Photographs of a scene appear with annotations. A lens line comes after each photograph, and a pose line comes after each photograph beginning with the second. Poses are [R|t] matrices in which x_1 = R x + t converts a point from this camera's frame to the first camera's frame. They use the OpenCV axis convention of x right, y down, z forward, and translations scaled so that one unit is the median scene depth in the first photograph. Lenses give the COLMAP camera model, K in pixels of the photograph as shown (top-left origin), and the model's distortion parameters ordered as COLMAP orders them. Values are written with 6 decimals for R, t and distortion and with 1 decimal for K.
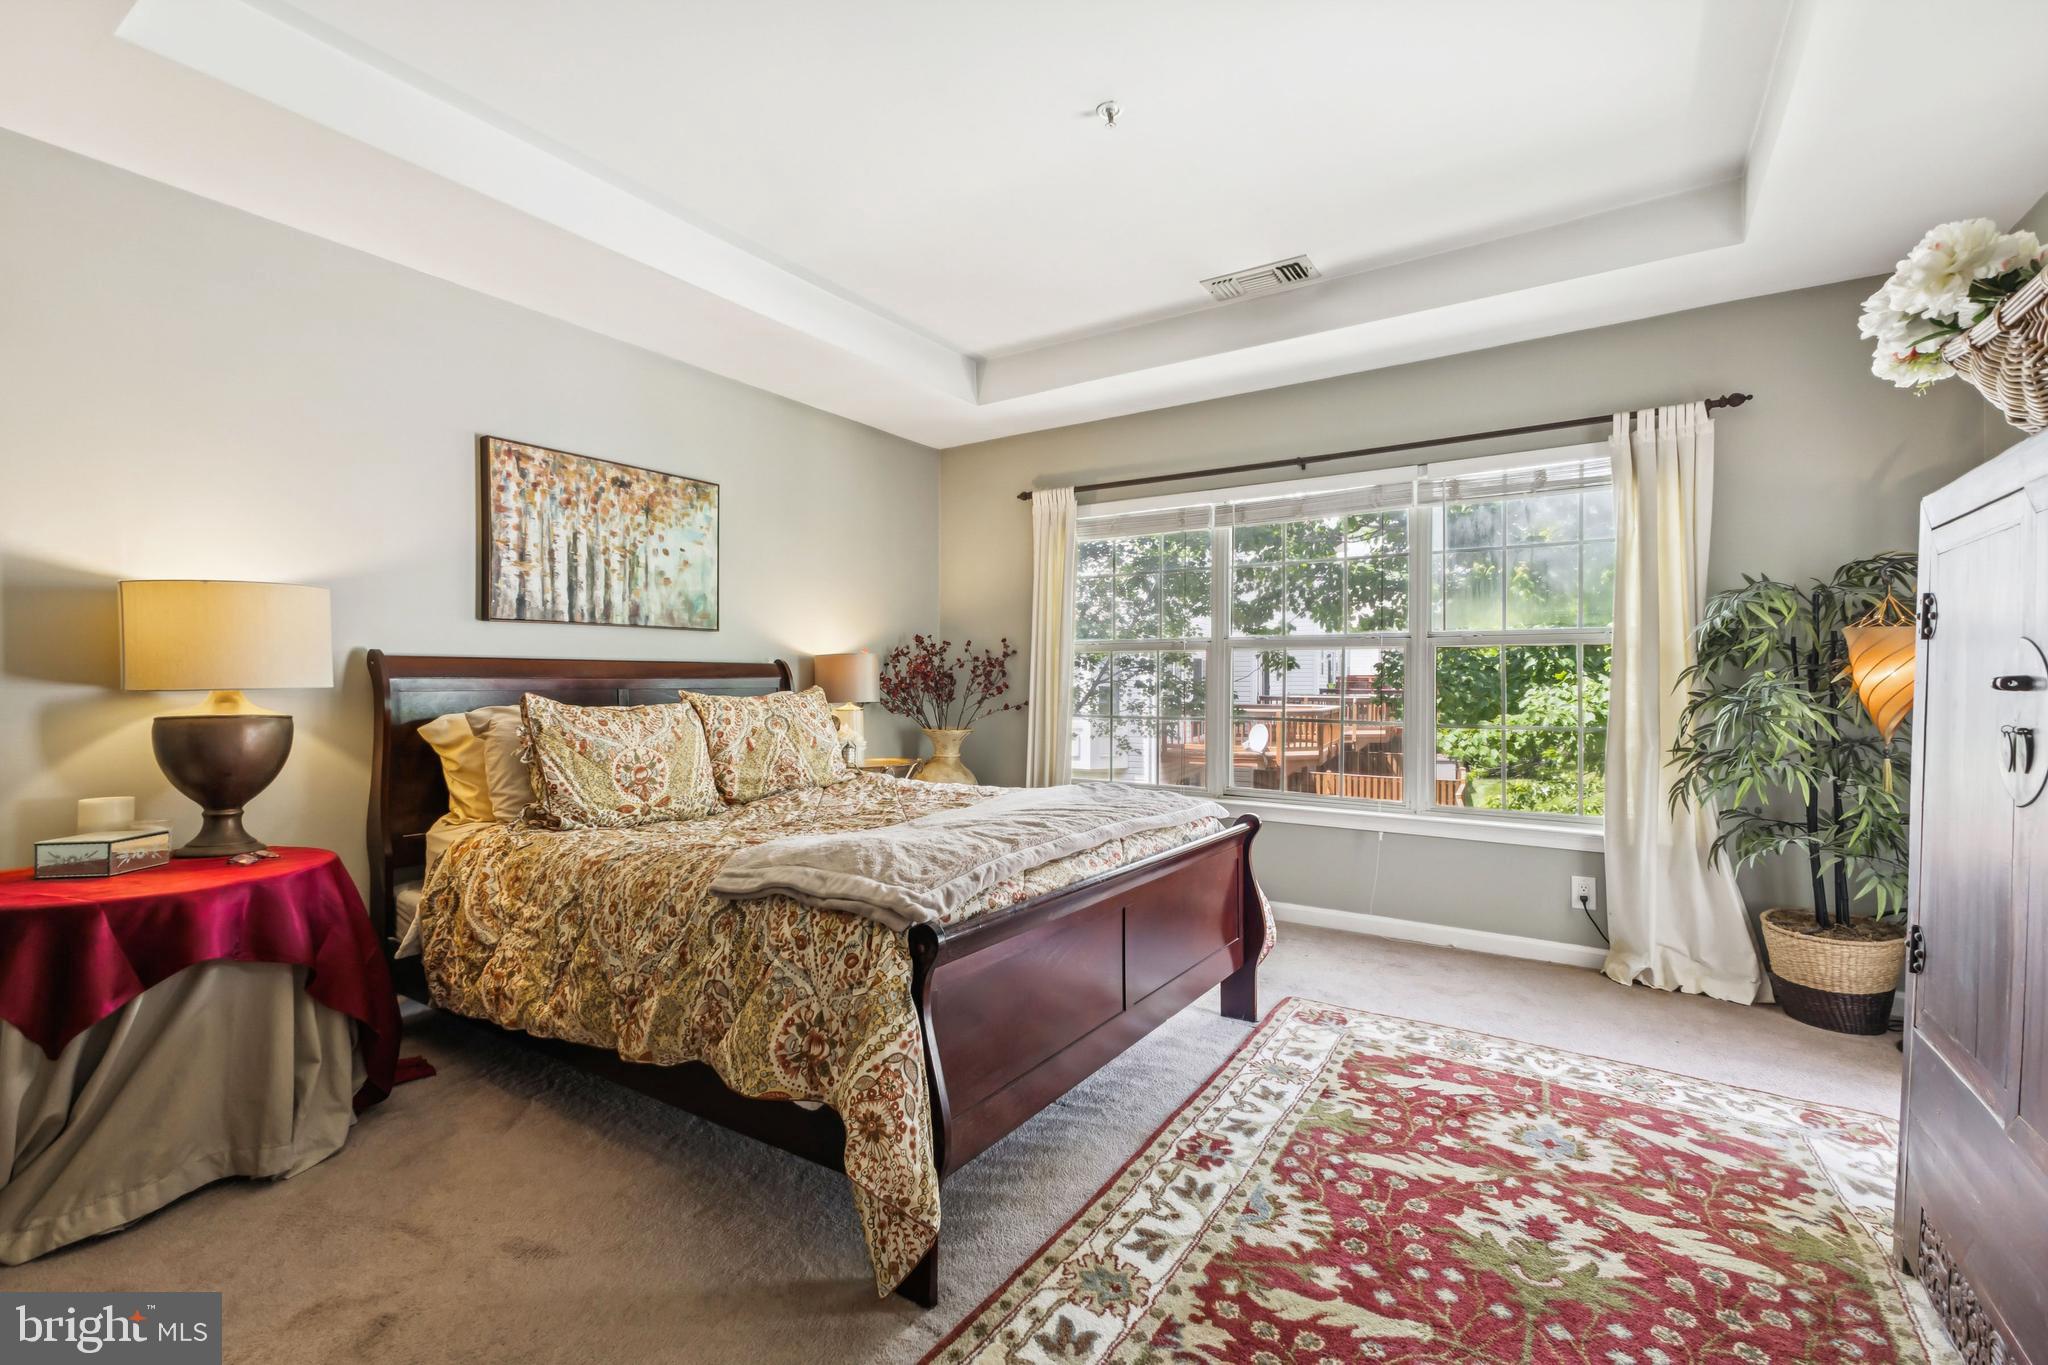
lens RADIAL K [[887.1, 0, 1022.7], [0, 887.1, 678.4], [0, 0, 1]] dist [0.001608, 0.000019]
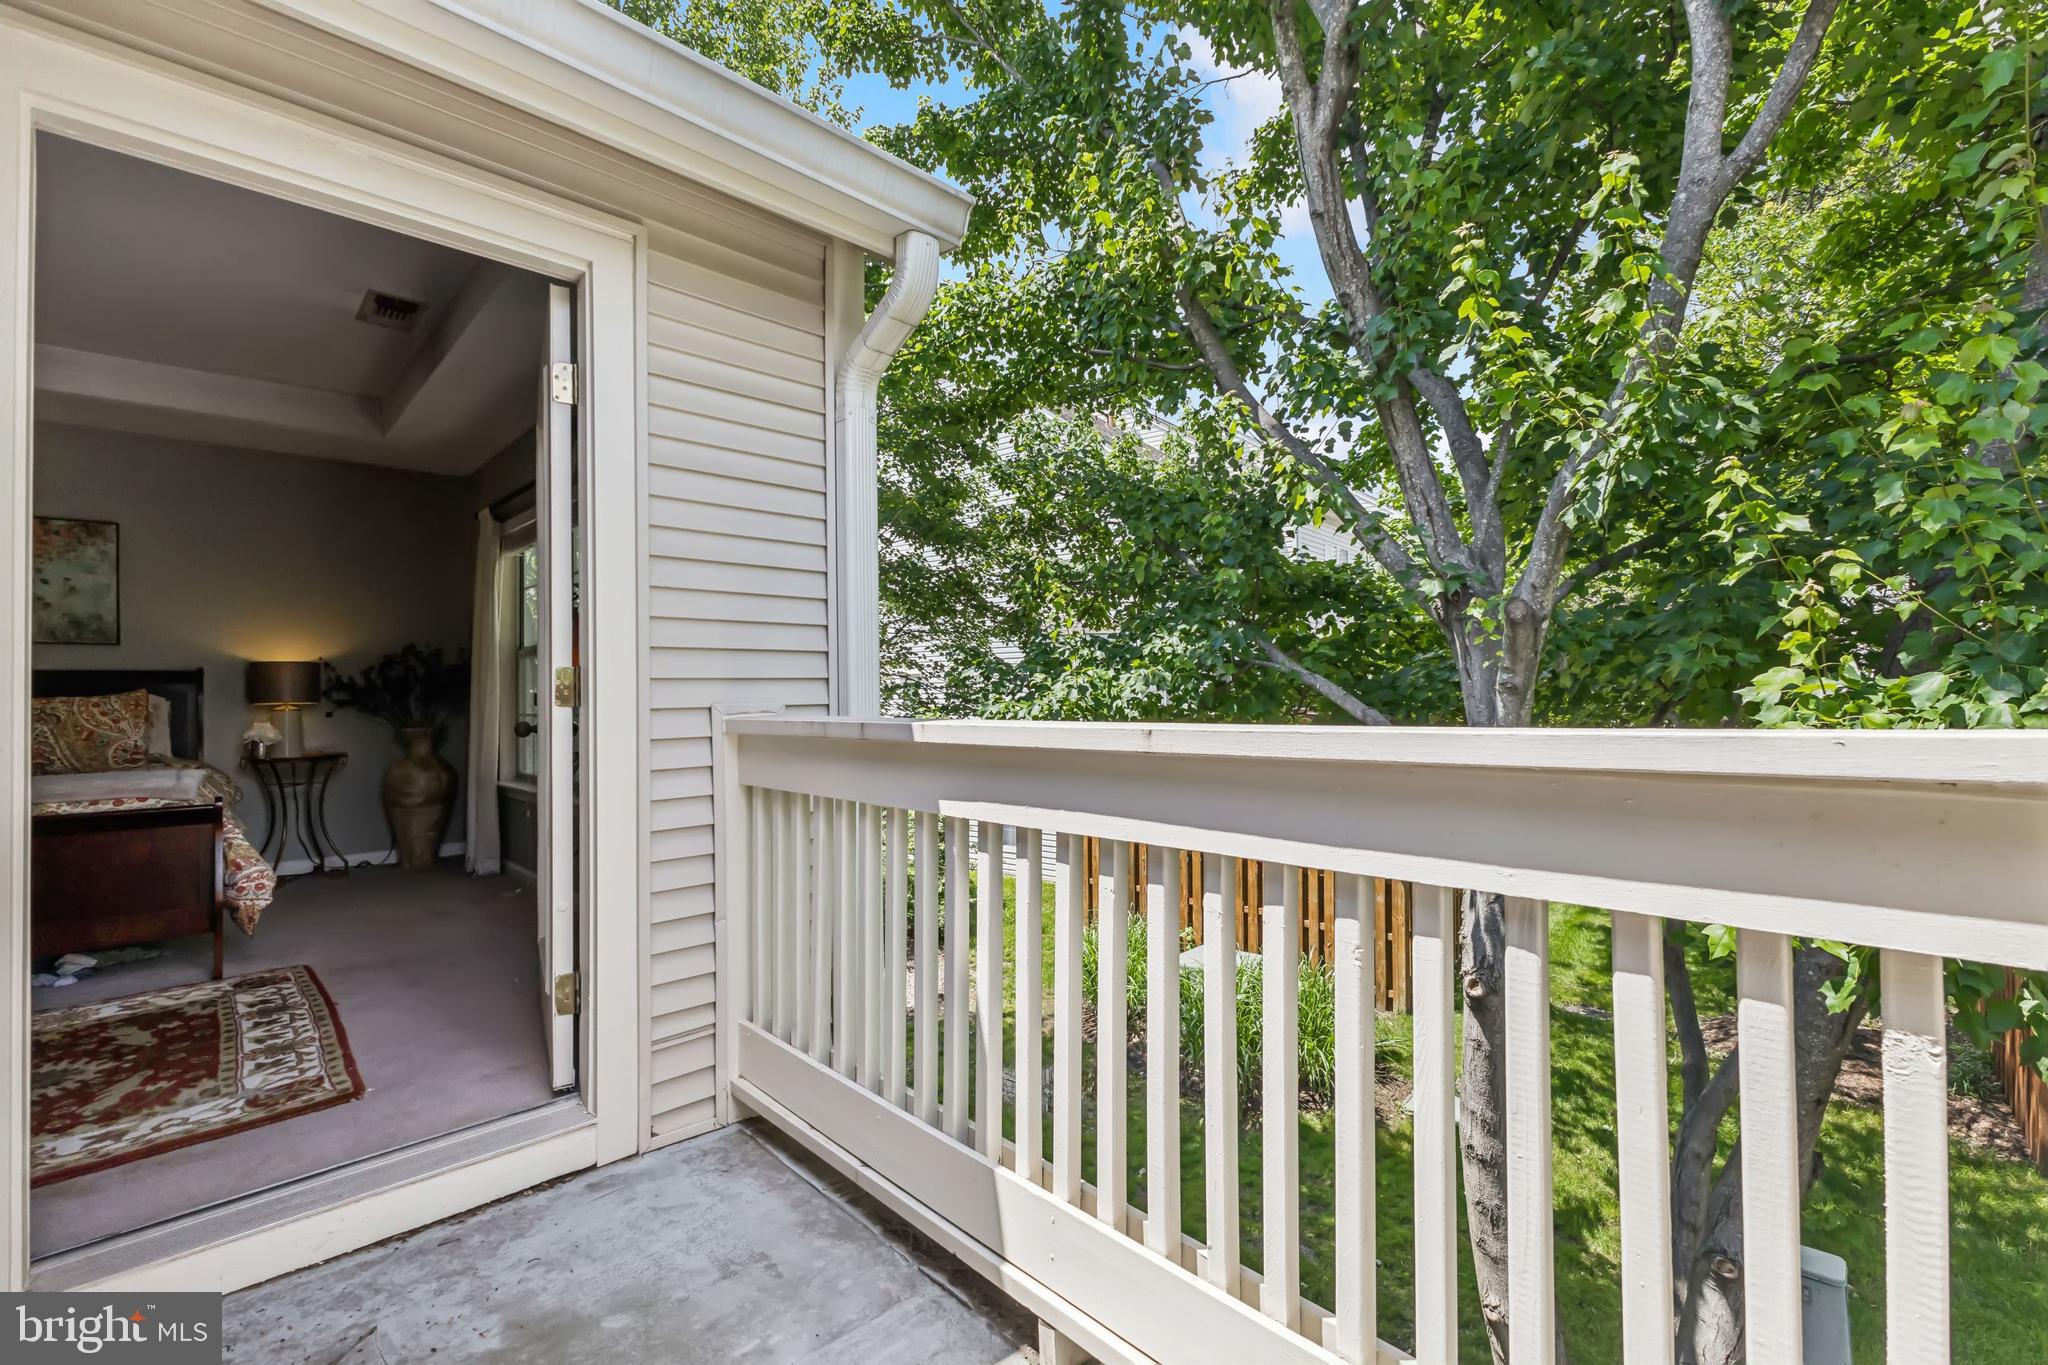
lens RADIAL K [[887.1, 0, 1022.7], [0, 887.1, 678.4], [0, 0, 1]] dist [0.001608, 0.000019]
pose [[0.976458, -0.018052, -0.214951, 1.755514], [0.014522, 0.999733, -0.017989, 0.048153], [0.215218, 0.014444, 0.976459, 0.149003]]
